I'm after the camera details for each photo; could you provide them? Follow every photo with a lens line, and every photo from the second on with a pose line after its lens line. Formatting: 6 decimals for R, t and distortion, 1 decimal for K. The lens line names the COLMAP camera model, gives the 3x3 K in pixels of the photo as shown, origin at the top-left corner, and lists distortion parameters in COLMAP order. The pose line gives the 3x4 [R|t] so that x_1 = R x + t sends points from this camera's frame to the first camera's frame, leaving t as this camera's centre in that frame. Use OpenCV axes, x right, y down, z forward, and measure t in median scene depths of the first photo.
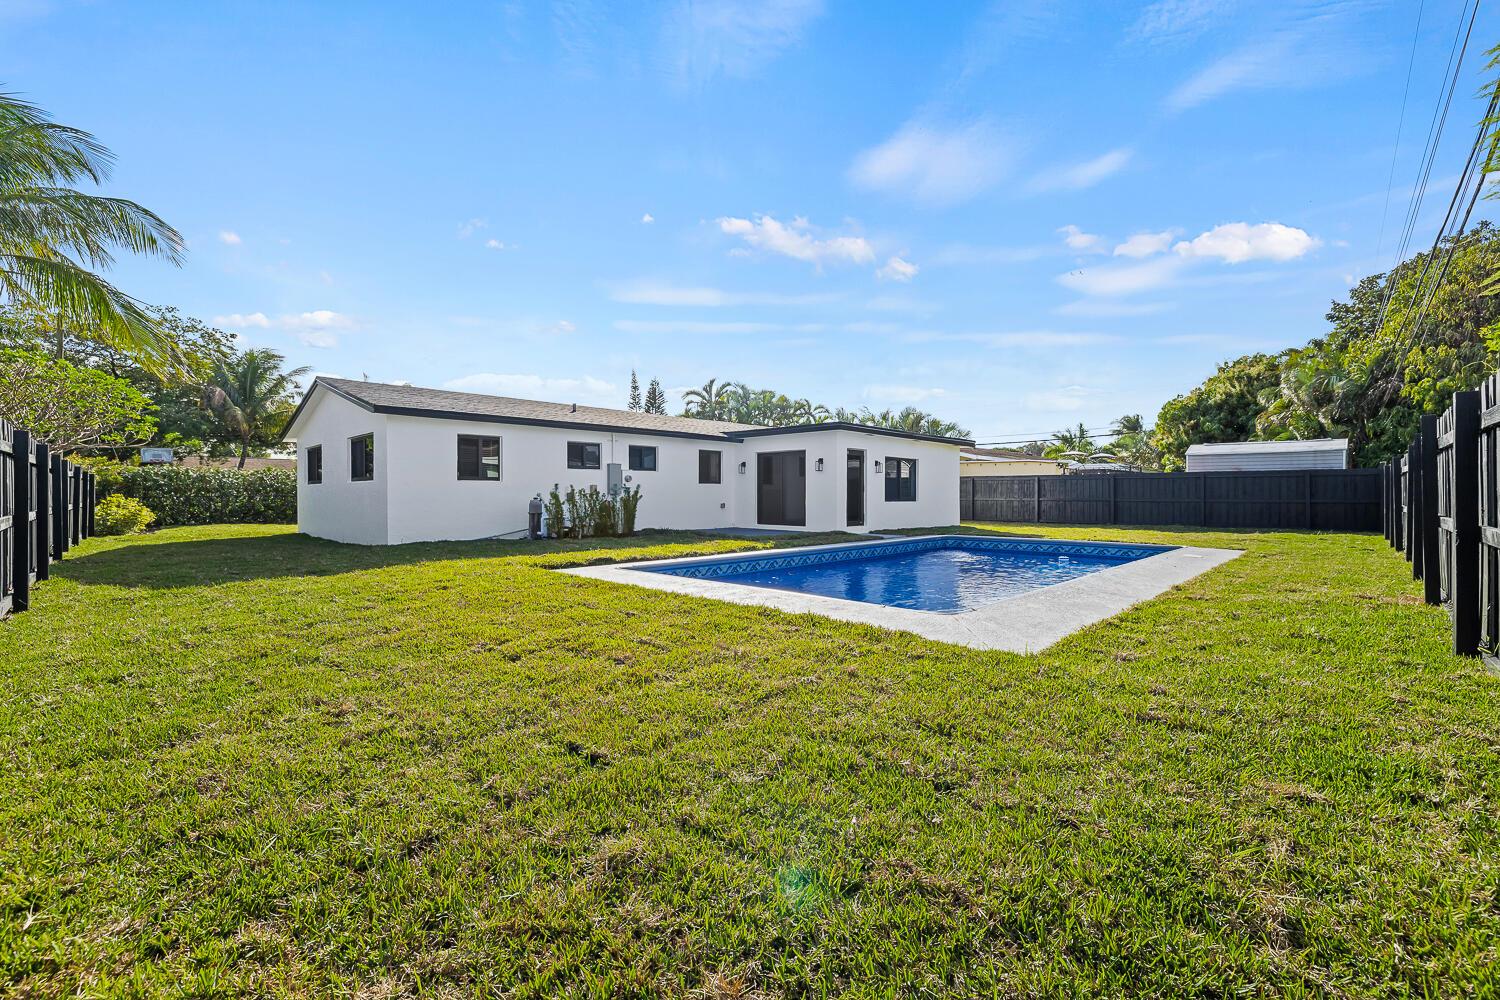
lens RADIAL K [[632.2, 0, 746.0], [0, 632.2, 496.8], [0, 0, 1]] dist [-0.000166, -0.000283]
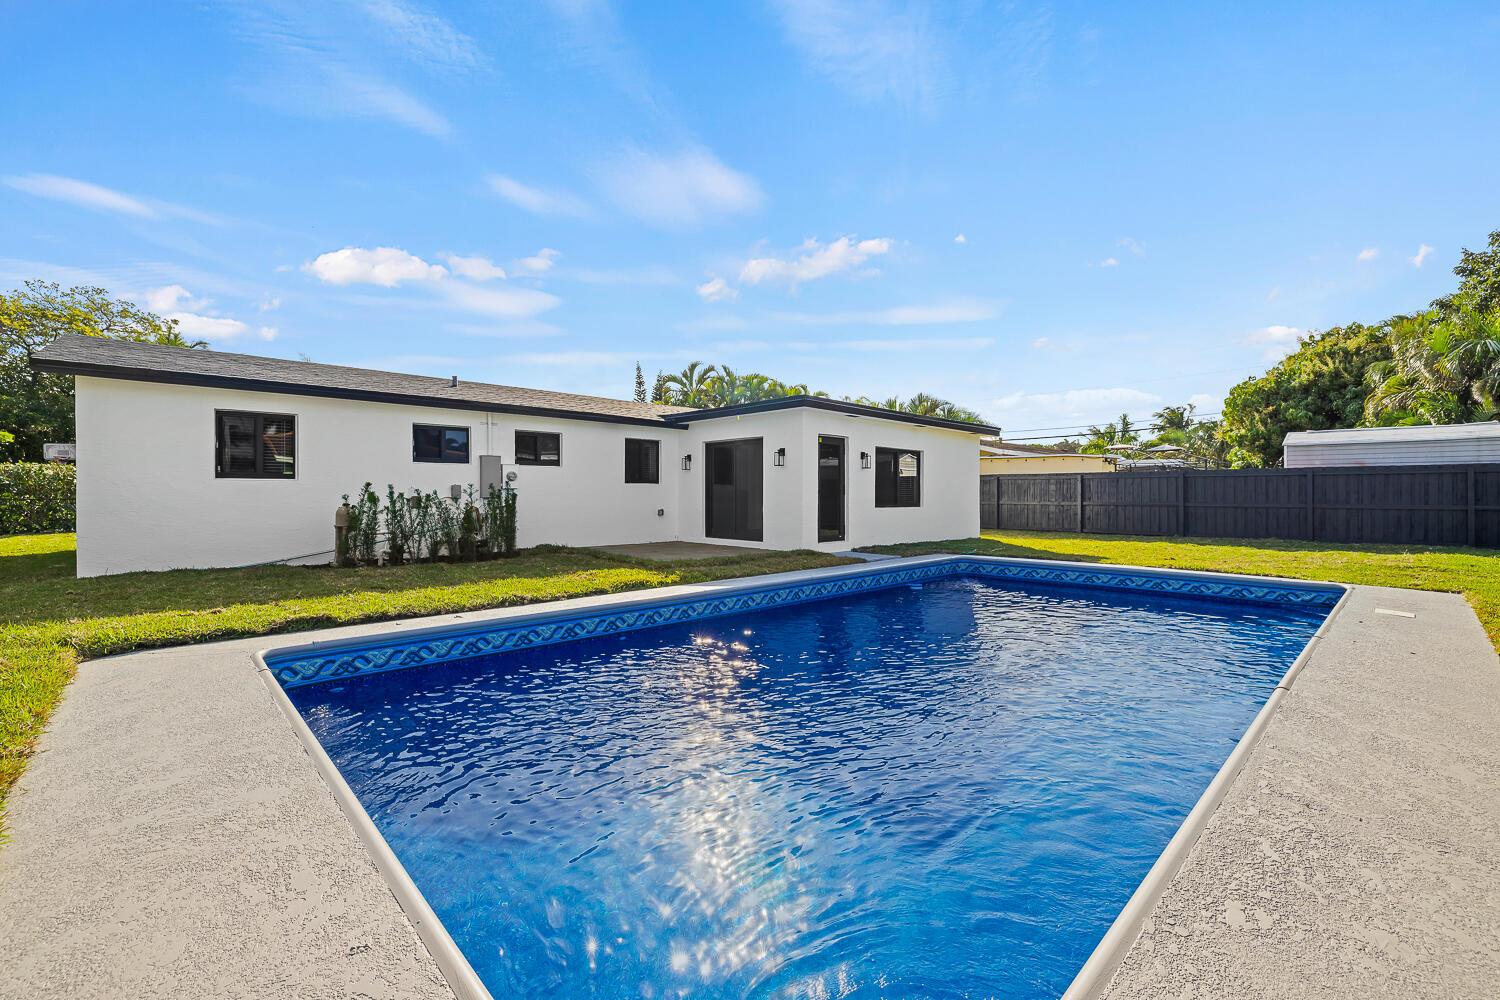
lens RADIAL K [[632.2, 0, 746.0], [0, 632.2, 496.8], [0, 0, 1]] dist [-0.000166, -0.000283]
pose [[0.999240, 0.000685, -0.038966, 0.091335], [-0.000709, 1.000000, -0.000620, -0.004269], [0.038966, 0.000647, 0.999240, 0.239194]]
